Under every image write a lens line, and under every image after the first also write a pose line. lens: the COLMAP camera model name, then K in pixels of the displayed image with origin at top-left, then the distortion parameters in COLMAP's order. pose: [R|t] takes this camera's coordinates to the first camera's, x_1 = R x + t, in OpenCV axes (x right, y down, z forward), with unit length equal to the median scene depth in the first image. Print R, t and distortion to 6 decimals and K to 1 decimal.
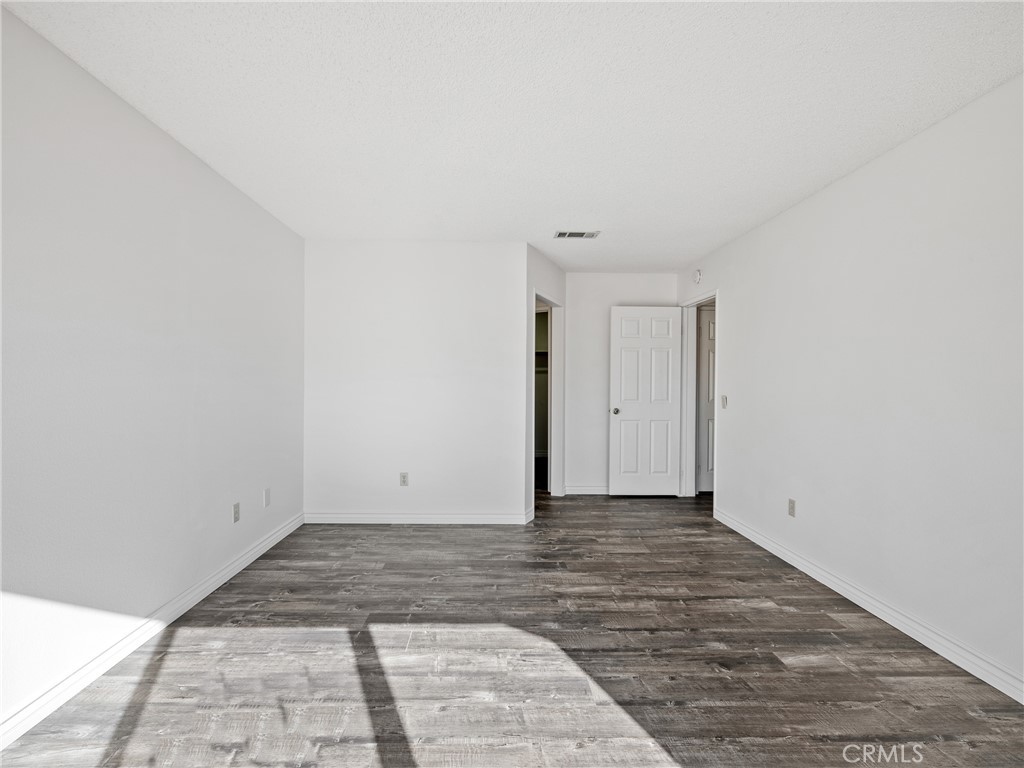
lens RADIAL K [[466.6, 0, 509.5], [0, 466.6, 384.8], [0, 0, 1]] dist [0.003868, -0.002421]
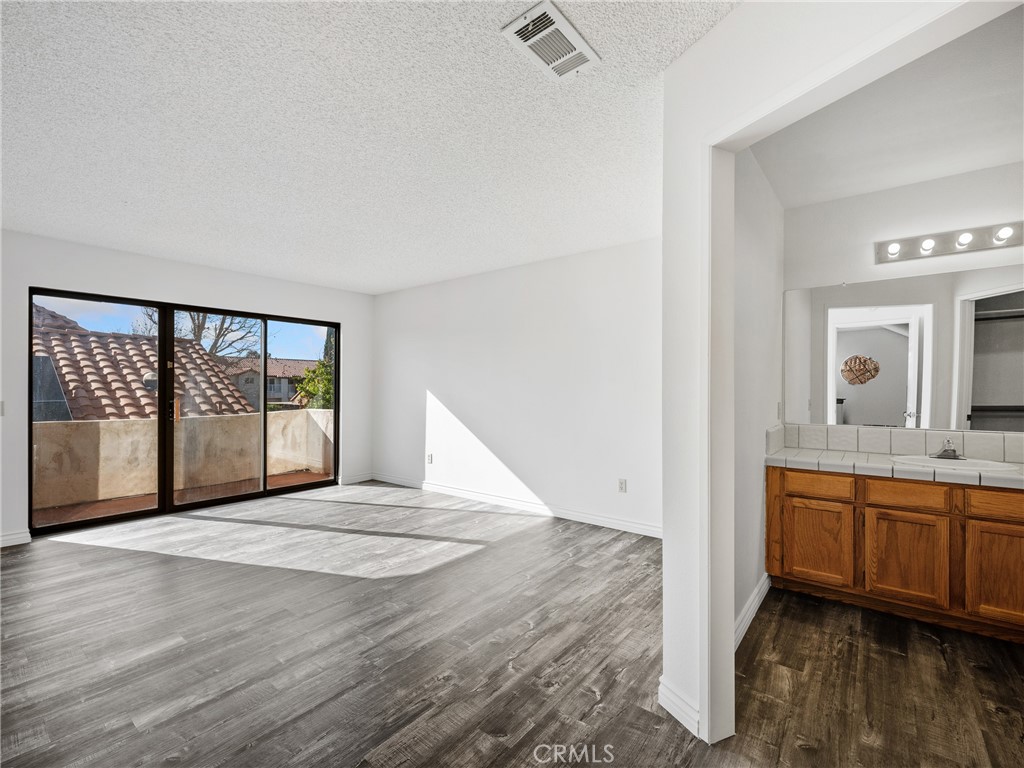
lens RADIAL K [[466.6, 0, 510.6], [0, 466.6, 388.1], [0, 0, 1]] dist [0.003868, -0.002421]
pose [[-0.654619, -0.007291, -0.755924, 0.710601], [-0.008933, 0.999958, -0.001909, -0.003725], [0.755907, 0.005503, -0.654656, 1.792687]]
